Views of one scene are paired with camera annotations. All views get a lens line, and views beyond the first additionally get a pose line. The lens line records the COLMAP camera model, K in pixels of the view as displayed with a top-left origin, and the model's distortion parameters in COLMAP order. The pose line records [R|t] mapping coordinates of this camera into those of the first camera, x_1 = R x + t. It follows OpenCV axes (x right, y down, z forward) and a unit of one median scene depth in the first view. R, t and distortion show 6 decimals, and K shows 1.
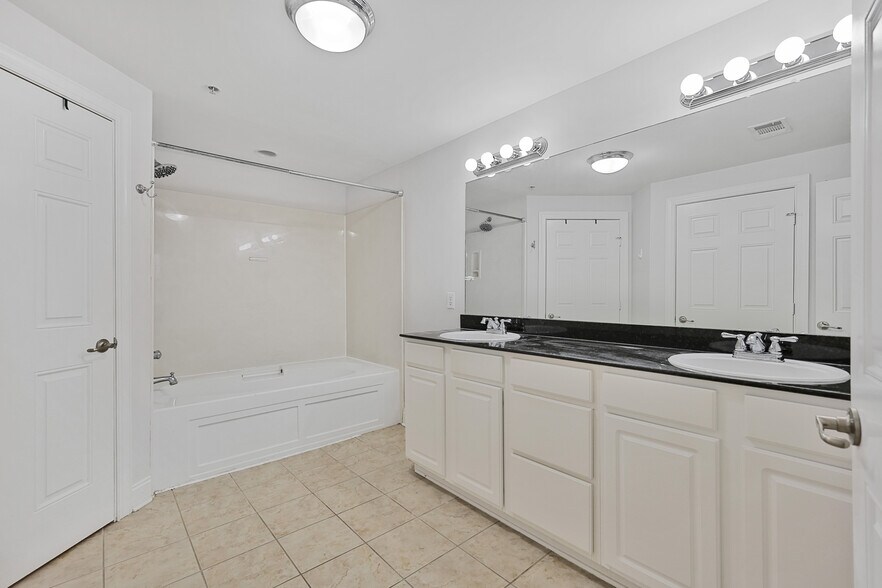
lens RADIAL K [[388.8, 0, 444.4], [0, 388.8, 294.1], [0, 0, 1]] dist [-0.000958, 0.001271]
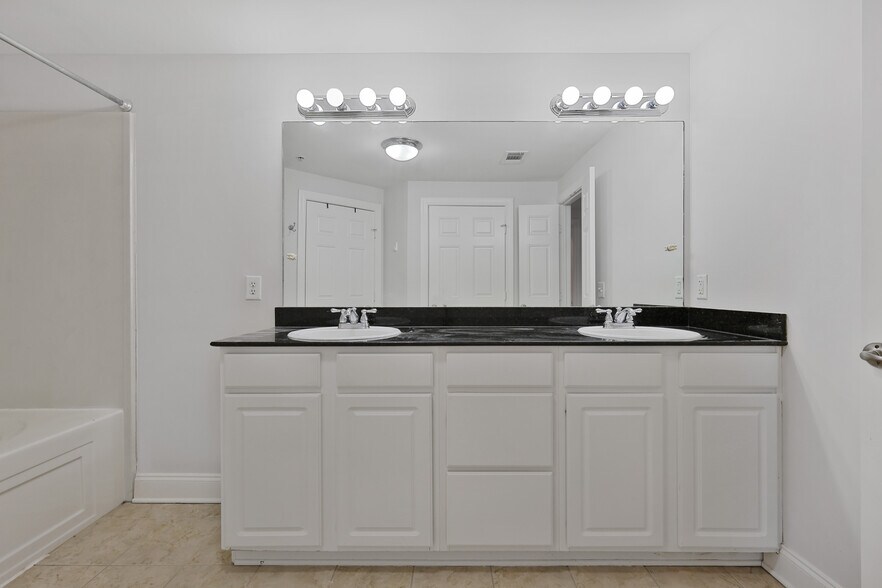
lens RADIAL K [[388.8, 0, 441.8], [0, 388.8, 290.9], [0, 0, 1]] dist [-0.000958, 0.001271]
pose [[0.660122, 0.000150, 0.751158, -0.340821], [0.001661, 0.999997, -0.001660, 0.028609], [-0.751157, 0.002344, 0.660120, 0.372717]]
